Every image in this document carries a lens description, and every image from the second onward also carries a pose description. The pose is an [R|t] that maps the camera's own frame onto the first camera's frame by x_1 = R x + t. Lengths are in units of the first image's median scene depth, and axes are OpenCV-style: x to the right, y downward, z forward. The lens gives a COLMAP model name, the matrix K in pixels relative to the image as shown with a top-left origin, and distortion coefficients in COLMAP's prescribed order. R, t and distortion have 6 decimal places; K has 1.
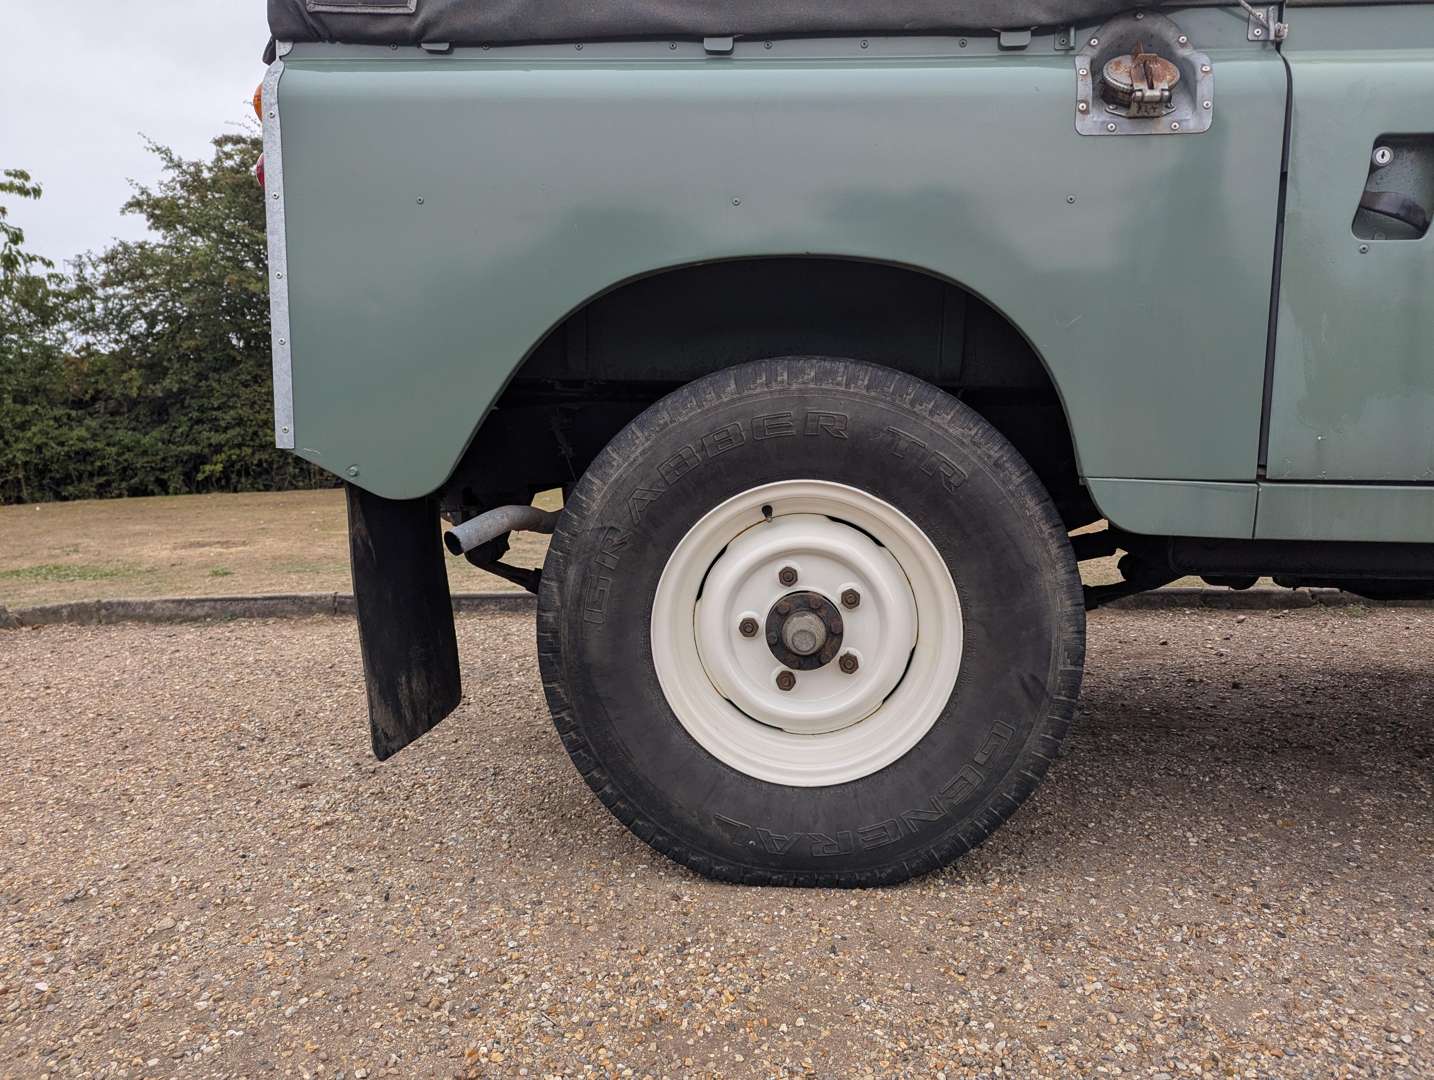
lens RADIAL K [[1006.9, 0, 721.2], [0, 1006.9, 533.4], [0, 0, 1]] dist [0.046203, -0.024467]
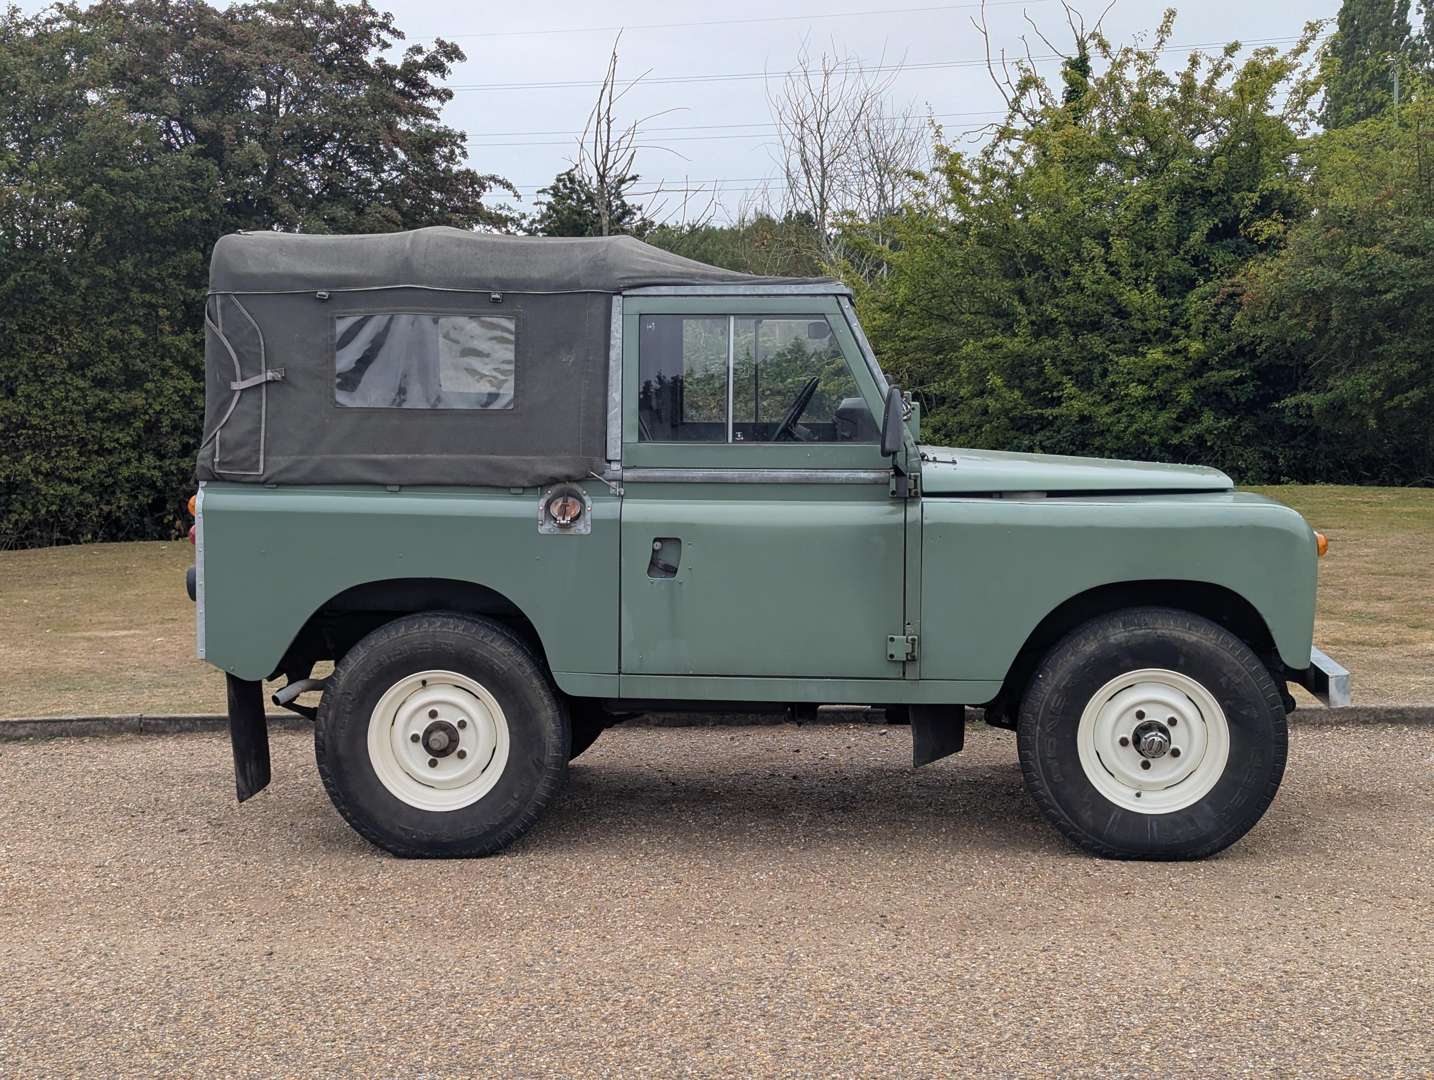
lens RADIAL K [[2005.4, 0, 710.2], [0, 2005.4, 543.6], [0, 0, 1]] dist [0.093368, 0.000000]
pose [[0.999947, -0.004077, 0.009463, 0.617907], [0.004187, 0.999923, -0.011671, -0.267606], [-0.009414, 0.011710, 0.999887, -3.289362]]
